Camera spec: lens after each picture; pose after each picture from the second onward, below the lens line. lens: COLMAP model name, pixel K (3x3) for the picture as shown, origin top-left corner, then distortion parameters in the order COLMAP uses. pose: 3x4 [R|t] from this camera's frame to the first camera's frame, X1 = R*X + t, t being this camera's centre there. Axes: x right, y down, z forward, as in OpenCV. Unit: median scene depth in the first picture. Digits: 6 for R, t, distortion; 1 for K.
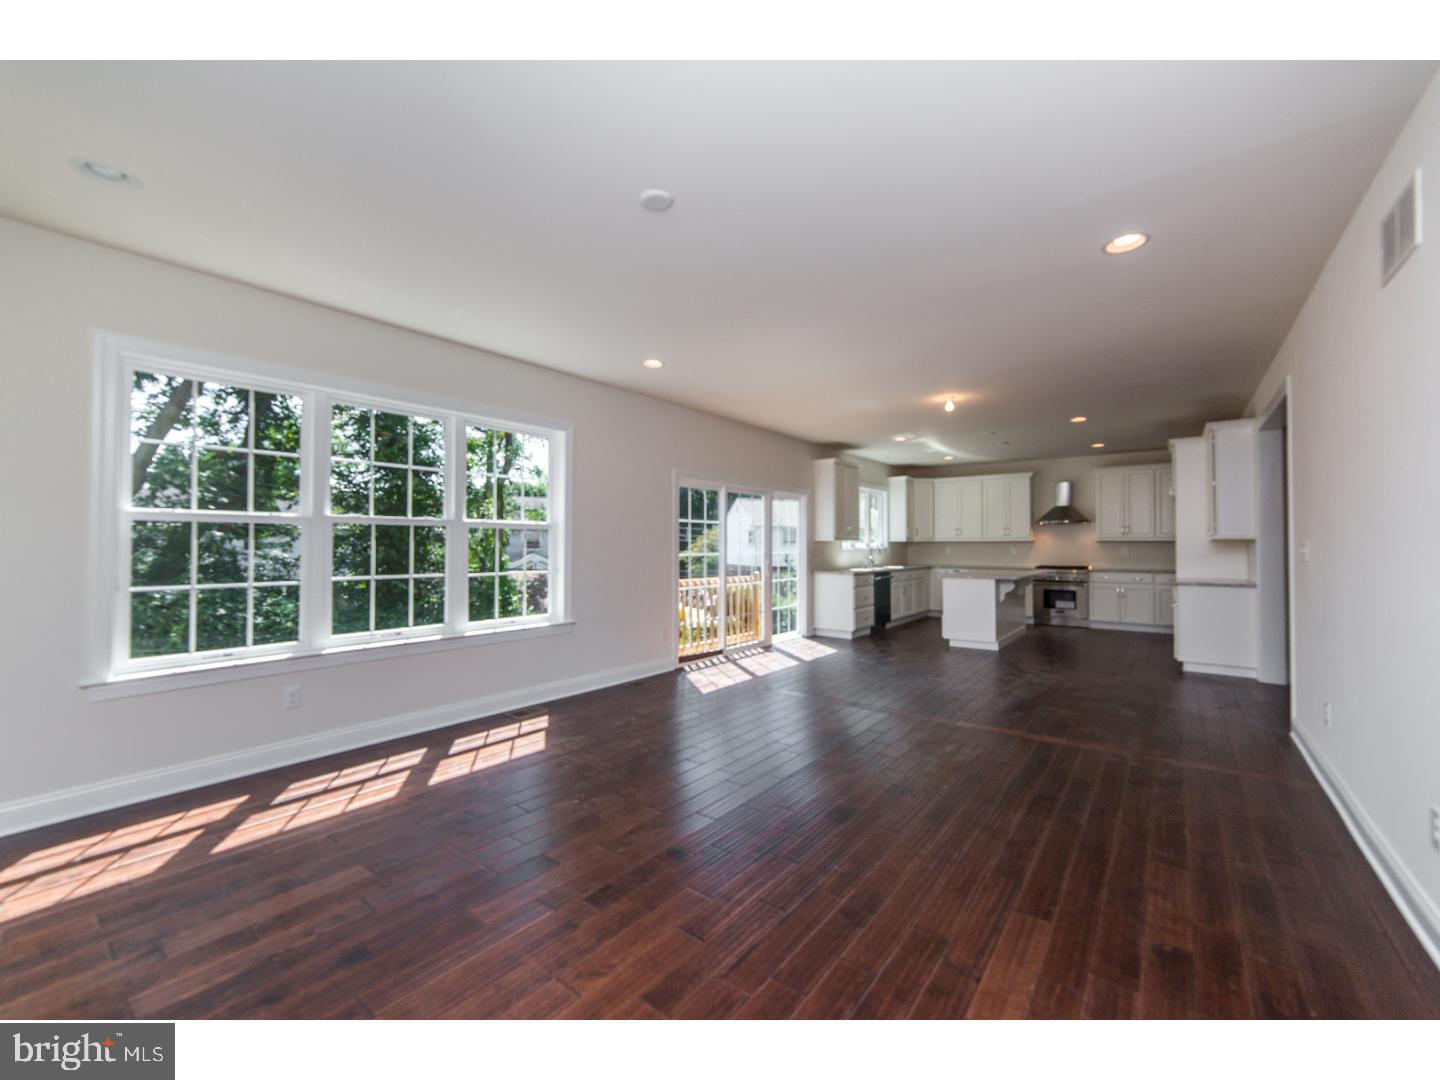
lens RADIAL K [[587.8, 0, 714.6], [0, 587.8, 536.6], [0, 0, 1]] dist [0.000904, 0.000544]
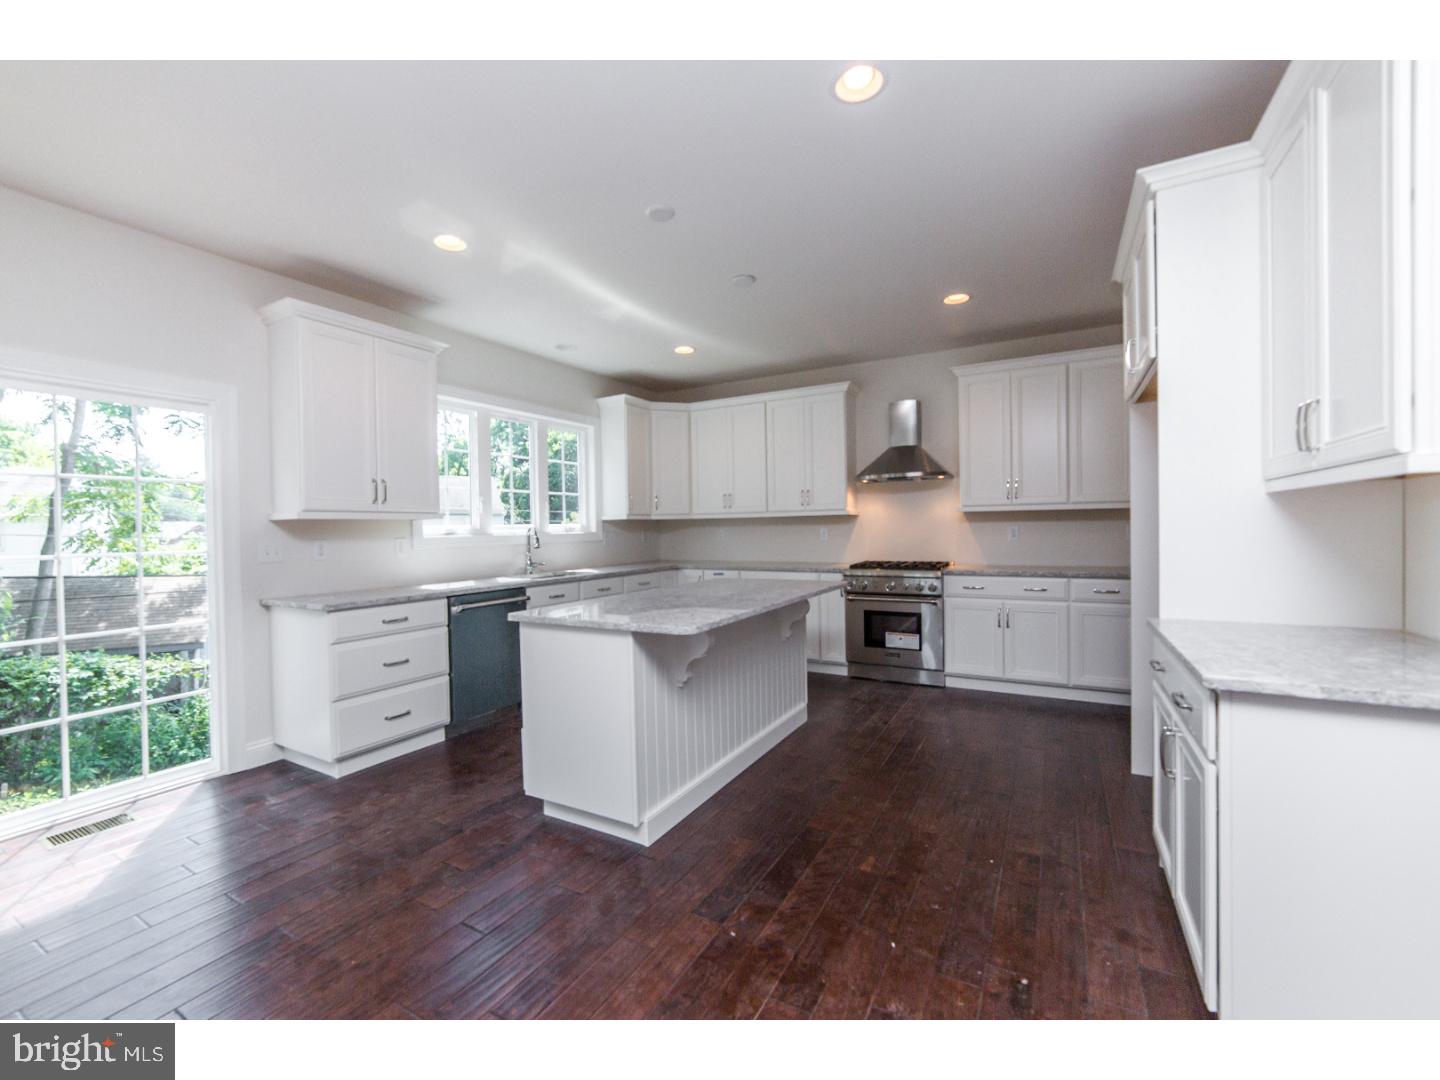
lens RADIAL K [[596.1, 0, 702.9], [0, 596.1, 537.2], [0, 0, 1]] dist [-0.033066, 0.000109]
pose [[0.991401, -0.021710, 0.129048, 0.344384], [0.018026, 0.999398, 0.029646, 0.010374], [-0.129614, -0.027065, 0.991195, 0.496373]]
